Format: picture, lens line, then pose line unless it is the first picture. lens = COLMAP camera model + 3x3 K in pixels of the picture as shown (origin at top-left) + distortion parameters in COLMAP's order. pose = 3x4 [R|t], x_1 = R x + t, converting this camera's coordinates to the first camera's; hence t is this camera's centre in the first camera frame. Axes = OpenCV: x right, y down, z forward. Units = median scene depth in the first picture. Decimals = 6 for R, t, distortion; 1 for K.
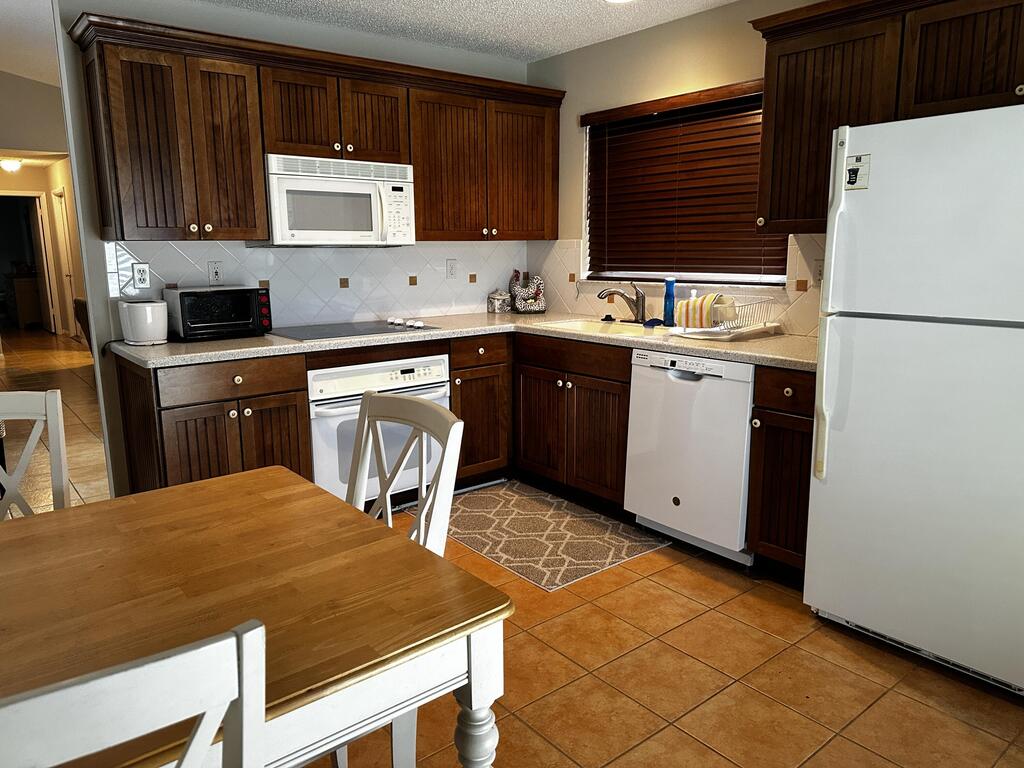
lens RADIAL K [[718.5, 0, 512.0], [0, 718.5, 384.0], [0, 0, 1]] dist [0.028537, -0.041187]
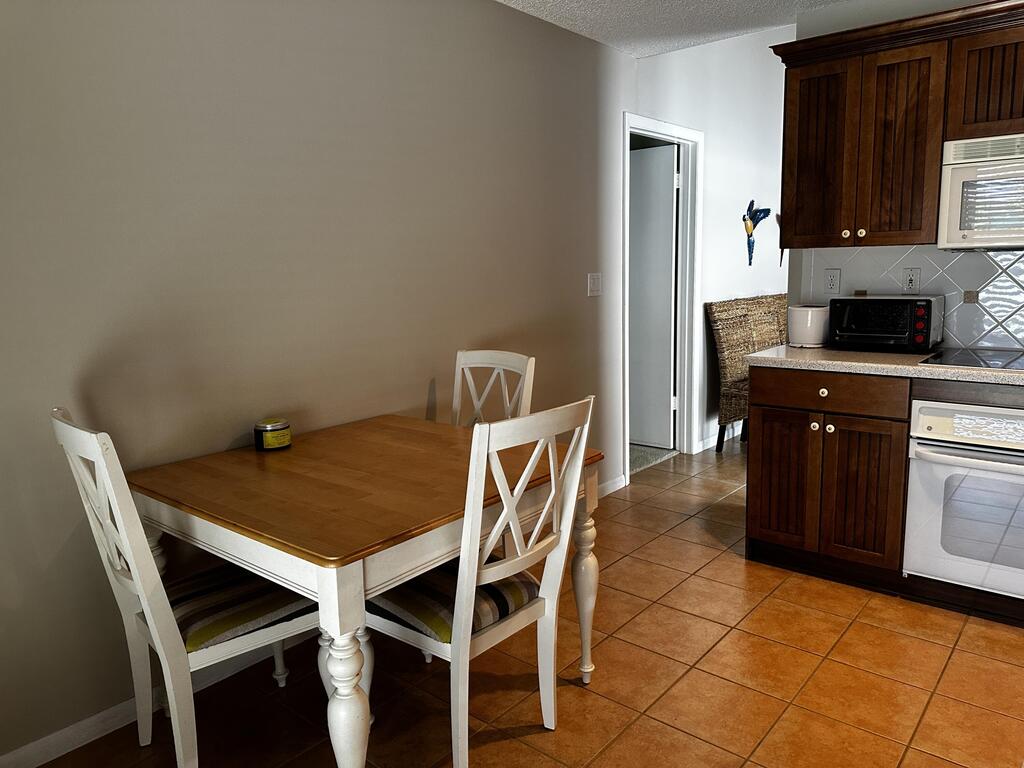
lens RADIAL K [[718.5, 0, 512.0], [0, 718.5, 384.0], [0, 0, 1]] dist [0.028537, -0.041187]
pose [[0.189620, 0.167043, -0.967544, 0.425988], [-0.162024, 0.977236, 0.136962, -0.074326], [0.968397, 0.130794, 0.212368, 0.362876]]
